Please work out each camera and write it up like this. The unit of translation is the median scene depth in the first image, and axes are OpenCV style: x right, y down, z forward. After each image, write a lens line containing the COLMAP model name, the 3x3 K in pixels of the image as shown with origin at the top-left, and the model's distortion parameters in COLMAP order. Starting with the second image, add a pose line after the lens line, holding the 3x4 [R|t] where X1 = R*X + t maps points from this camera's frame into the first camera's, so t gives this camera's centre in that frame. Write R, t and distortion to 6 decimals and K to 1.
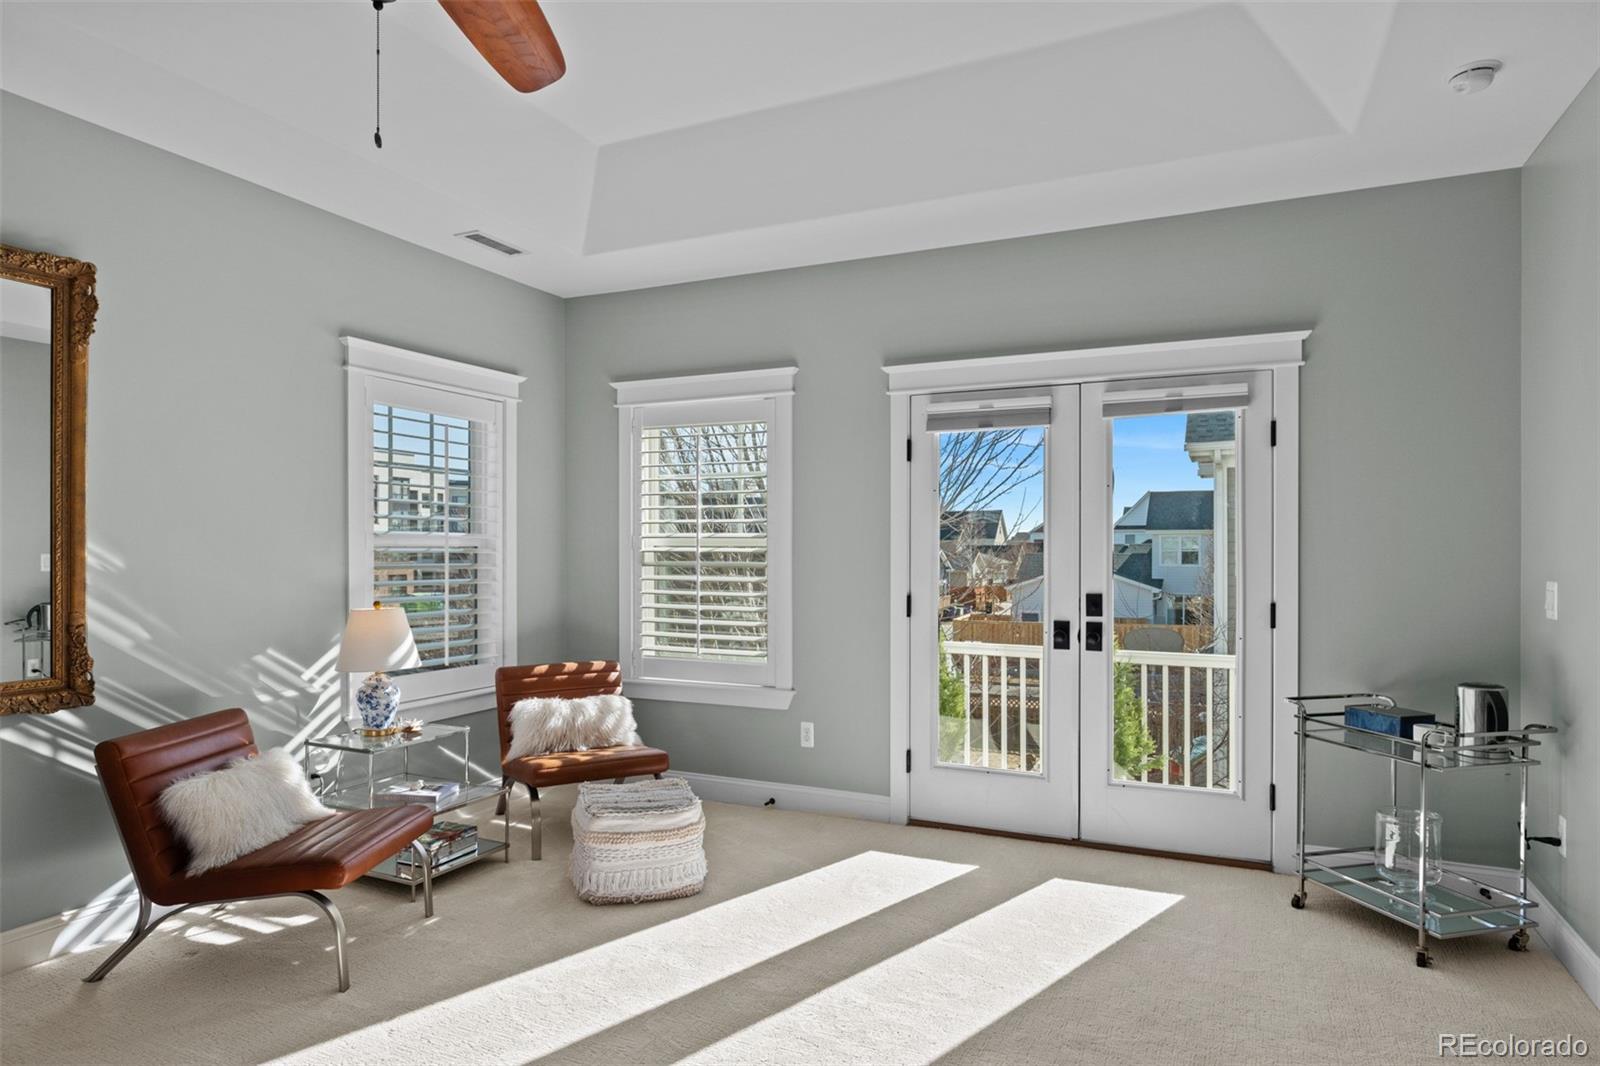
lens RADIAL K [[933.4, 0, 796.5], [0, 933.4, 536.8], [0, 0, 1]] dist [-0.005244, 0.000829]
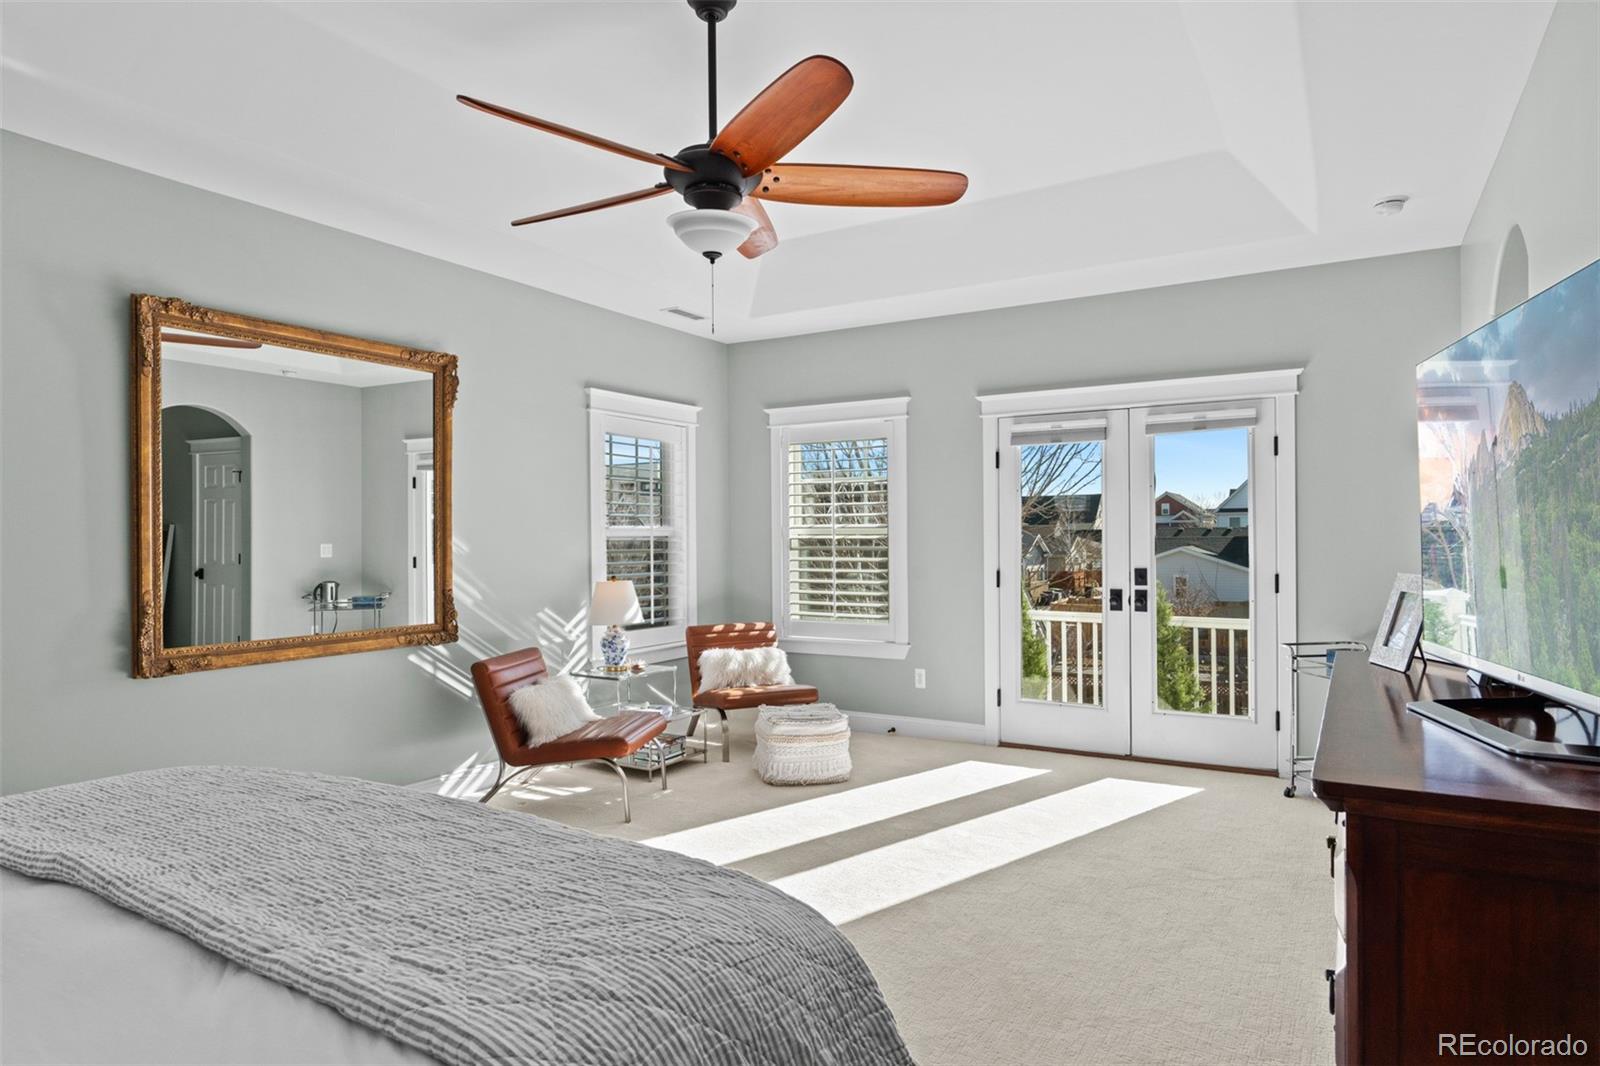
lens RADIAL K [[933.4, 0, 797.2], [0, 933.4, 532.8], [0, 0, 1]] dist [-0.005244, 0.000829]
pose [[0.994882, -0.008845, -0.100653, -0.029614], [0.009881, 0.999903, 0.009794, -0.006561], [0.100556, -0.010738, 0.994873, -0.353288]]
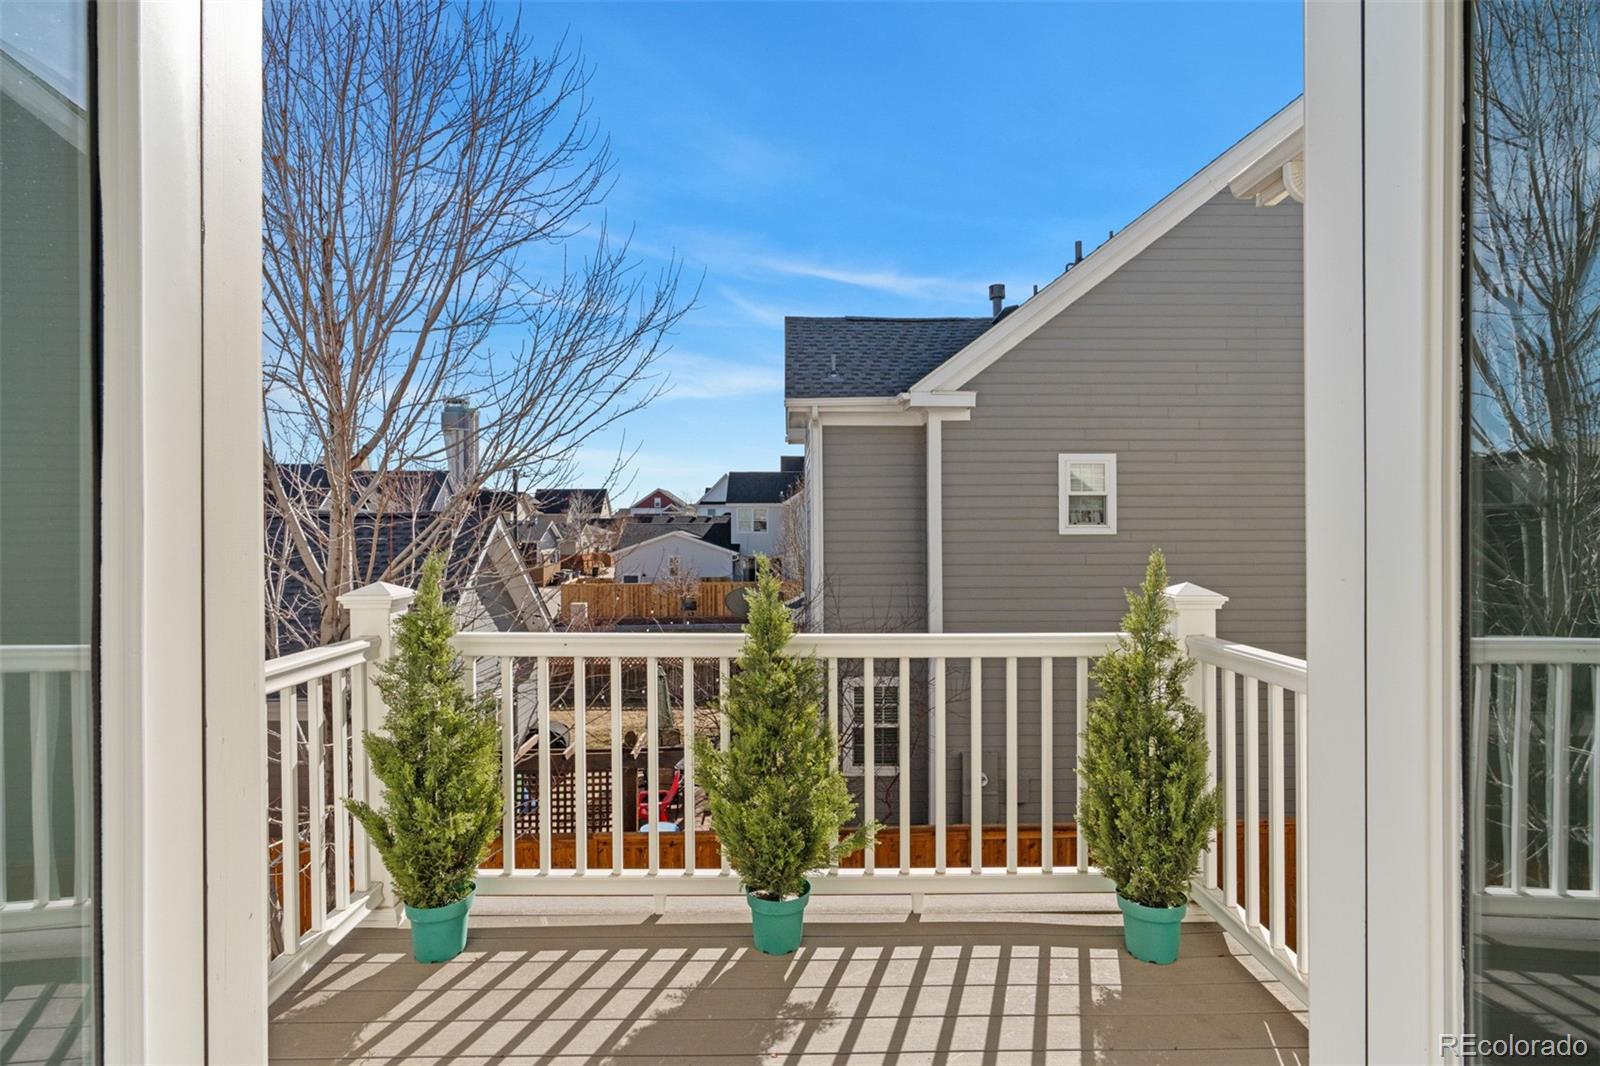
lens RADIAL K [[750.0, 0, 795.2], [0, 750.0, 528.5], [0, 0, 1]] dist [-0.000292, 0.000004]
pose [[0.895423, -0.004315, 0.445196, 0.261619], [-0.003858, 0.999840, 0.017449, 0.086409], [-0.445200, -0.017342, 0.895263, 1.070903]]
